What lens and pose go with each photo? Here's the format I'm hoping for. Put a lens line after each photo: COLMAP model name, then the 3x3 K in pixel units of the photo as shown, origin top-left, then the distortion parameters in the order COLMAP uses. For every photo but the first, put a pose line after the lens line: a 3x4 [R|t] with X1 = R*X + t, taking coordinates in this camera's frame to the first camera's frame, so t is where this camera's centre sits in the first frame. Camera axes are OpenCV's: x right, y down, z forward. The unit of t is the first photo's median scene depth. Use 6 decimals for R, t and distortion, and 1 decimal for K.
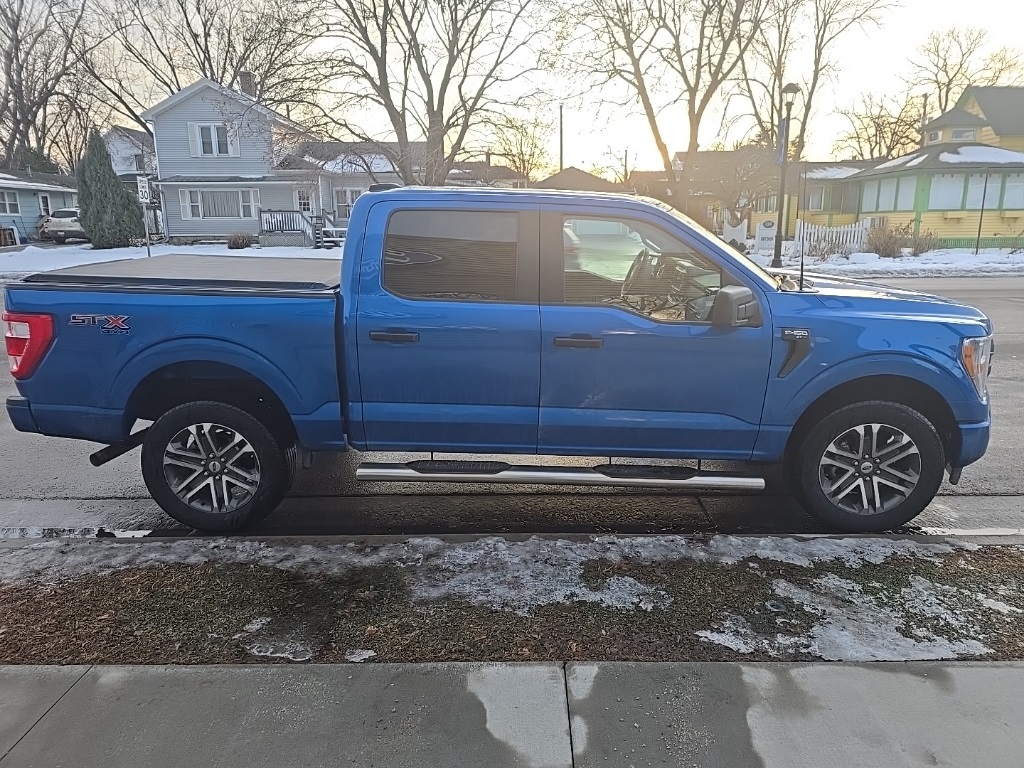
lens RADIAL K [[687.8, 0, 515.9], [0, 687.8, 362.8], [0, 0, 1]] dist [0.056865, -0.058356]
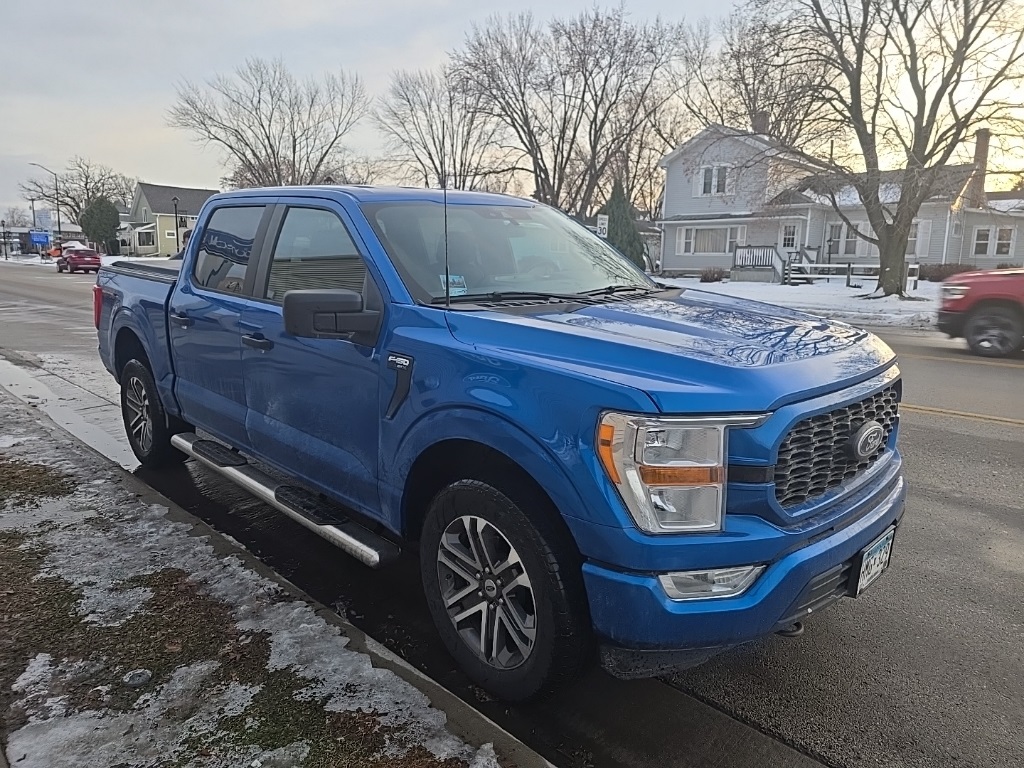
lens RADIAL K [[687.8, 0, 515.9], [0, 687.8, 362.8], [0, 0, 1]] dist [0.056865, -0.058356]
pose [[0.715149, 0.120307, -0.688541, 0.152201], [-0.158888, 0.987268, 0.007475, -0.010142], [0.680674, 0.104055, 0.725159, 0.087085]]
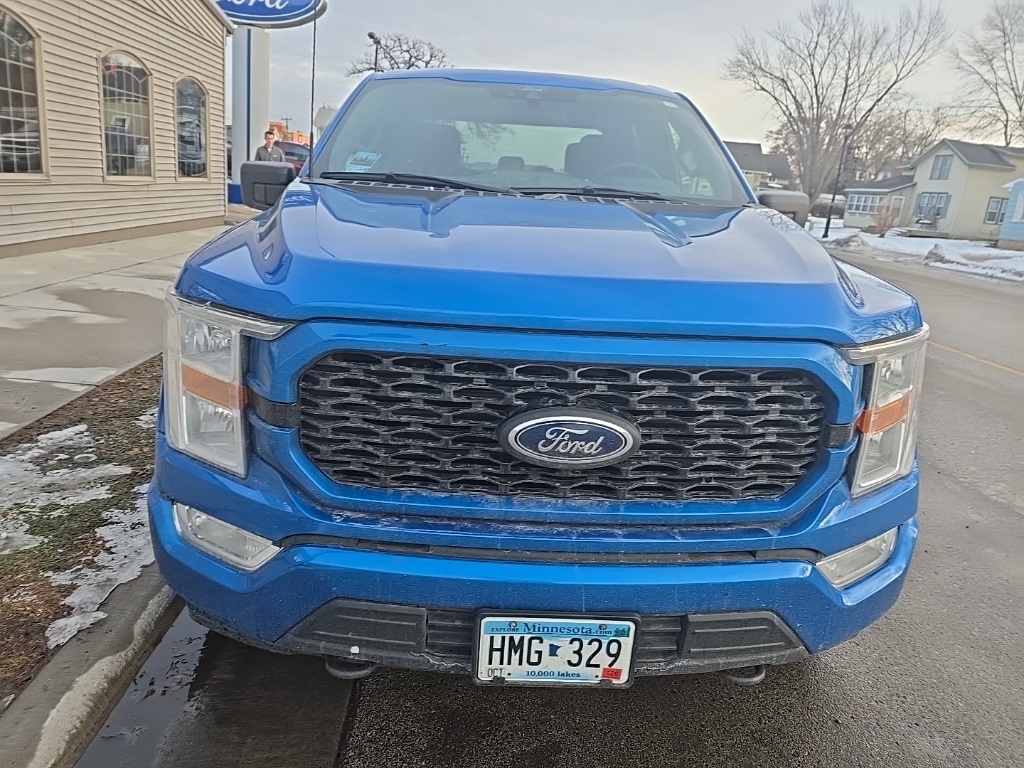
lens RADIAL K [[696.3, 0, 512.2], [0, 696.3, 357.4], [0, 0, 1]] dist [0.054925, -0.048748]
pose [[0.057053, 0.247474, -0.967213, 0.173504], [-0.290322, 0.931038, 0.221092, -0.024082], [0.955227, 0.268189, 0.124965, 0.182156]]
